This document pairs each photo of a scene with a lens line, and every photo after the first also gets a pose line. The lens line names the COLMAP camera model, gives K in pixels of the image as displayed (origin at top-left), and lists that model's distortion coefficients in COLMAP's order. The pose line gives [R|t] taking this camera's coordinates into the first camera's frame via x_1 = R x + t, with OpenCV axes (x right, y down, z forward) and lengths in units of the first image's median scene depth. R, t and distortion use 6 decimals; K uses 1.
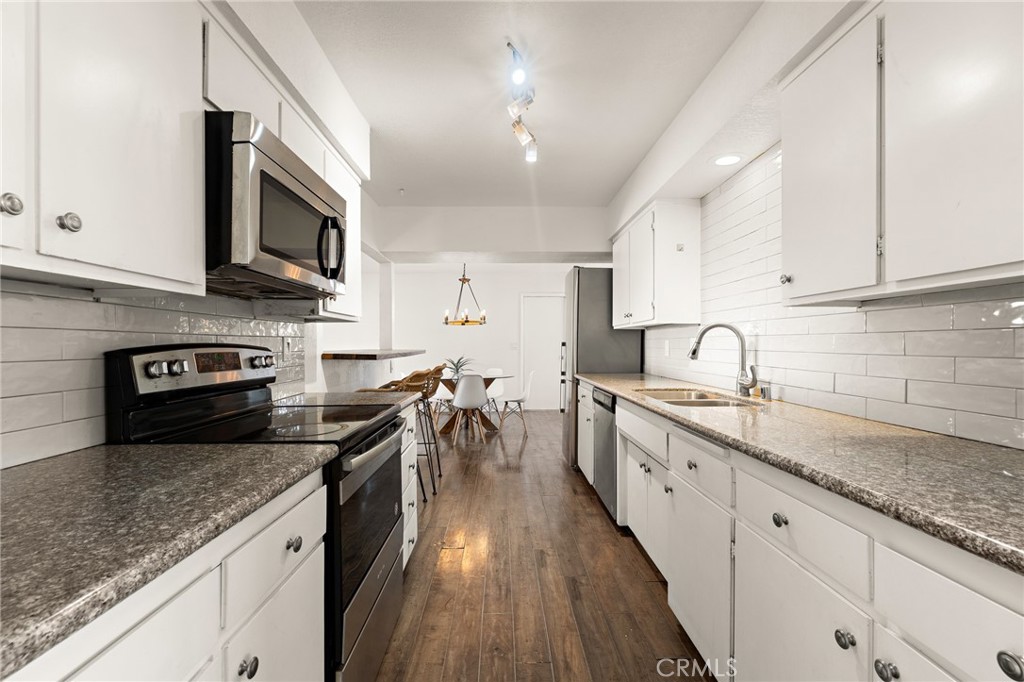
lens RADIAL K [[466.4, 0, 506.3], [0, 466.4, 344.9], [0, 0, 1]] dist [-0.005655, 0.000727]
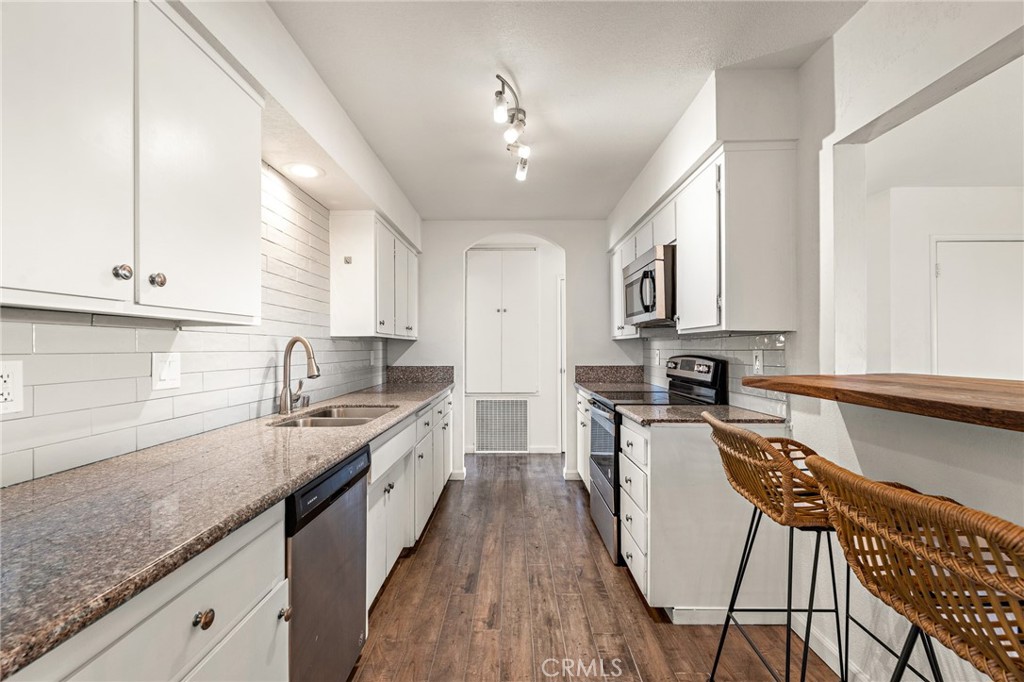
lens RADIAL K [[466.4, 0, 506.3], [0, 466.4, 344.9], [0, 0, 1]] dist [-0.005655, 0.000727]
pose [[-0.999661, 0.004362, 0.025652, 0.029576], [0.004220, 0.999975, -0.005594, -0.025335], [-0.025675, -0.005484, -0.999655, 1.900699]]
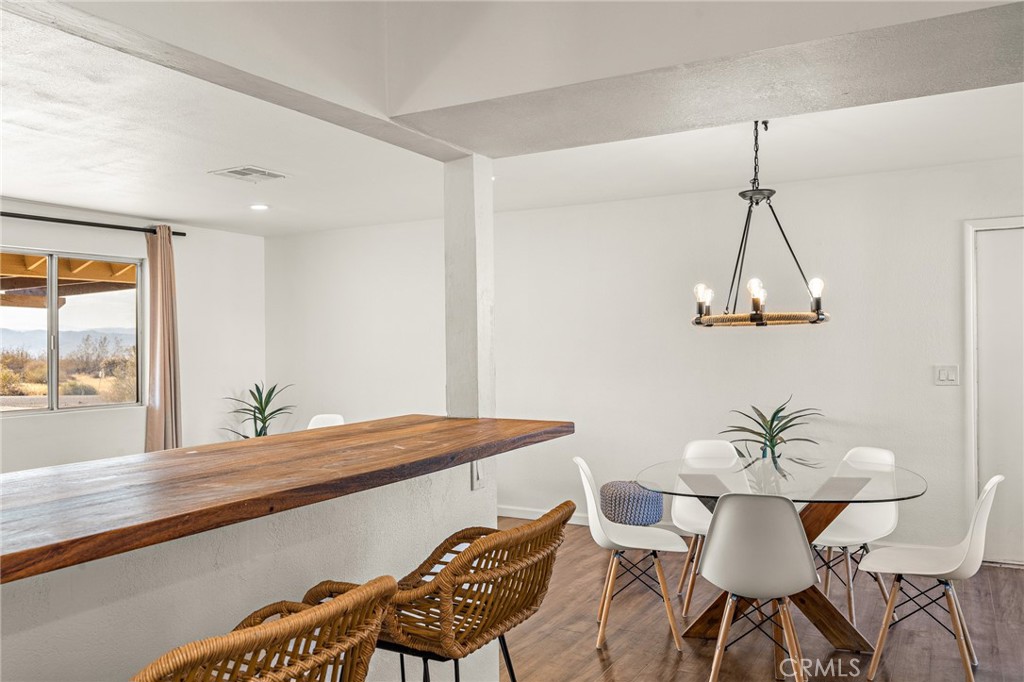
lens RADIAL K [[809.4, 0, 512.0], [0, 809.4, 341.0], [0, 0, 1]] dist [0.004444, 0.001879]
pose [[0.869154, -0.011050, -0.494419, 0.111000], [0.012846, 0.999917, 0.000236, -0.084691], [0.494375, -0.006556, 0.869224, 0.976458]]
